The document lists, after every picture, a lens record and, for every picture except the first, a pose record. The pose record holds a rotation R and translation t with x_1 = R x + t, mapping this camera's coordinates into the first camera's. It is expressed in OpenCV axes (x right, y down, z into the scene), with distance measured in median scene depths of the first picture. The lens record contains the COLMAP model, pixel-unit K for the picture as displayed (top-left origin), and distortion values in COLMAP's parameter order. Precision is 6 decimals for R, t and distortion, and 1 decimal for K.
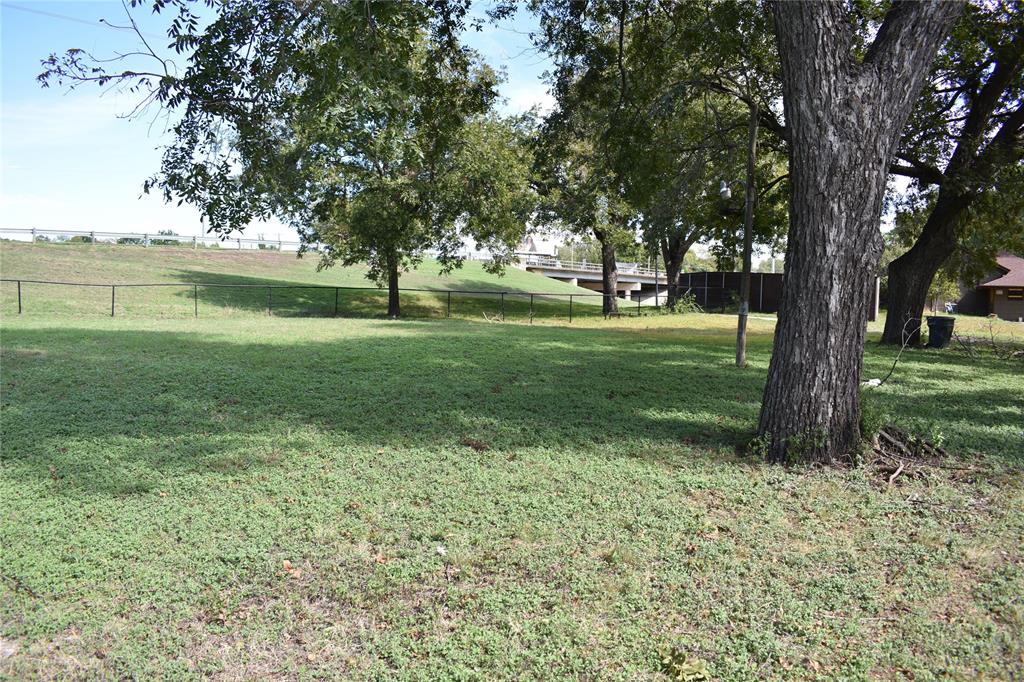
lens RADIAL K [[798.2, 0, 512.0], [0, 798.2, 341.0], [0, 0, 1]] dist [-0.095256, 0.001947]
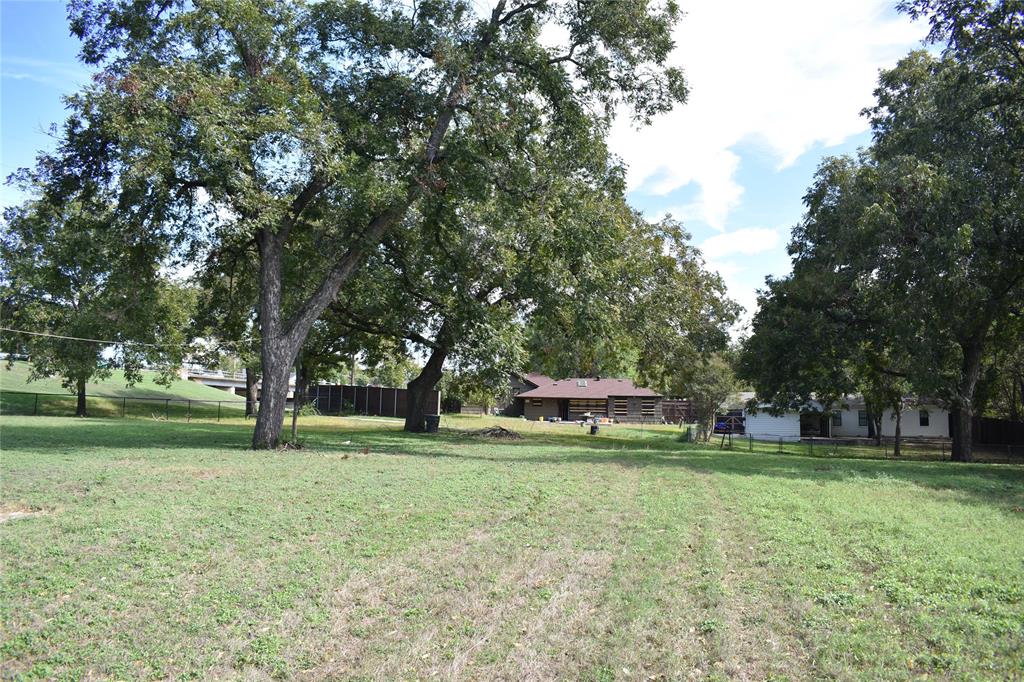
lens RADIAL K [[798.2, 0, 512.0], [0, 798.2, 341.0], [0, 0, 1]] dist [-0.095256, 0.001947]
pose [[0.918371, 0.035844, 0.394094, -0.001643], [0.017482, 0.991242, -0.130896, 0.021293], [-0.395334, 0.127101, 0.909701, -0.375423]]
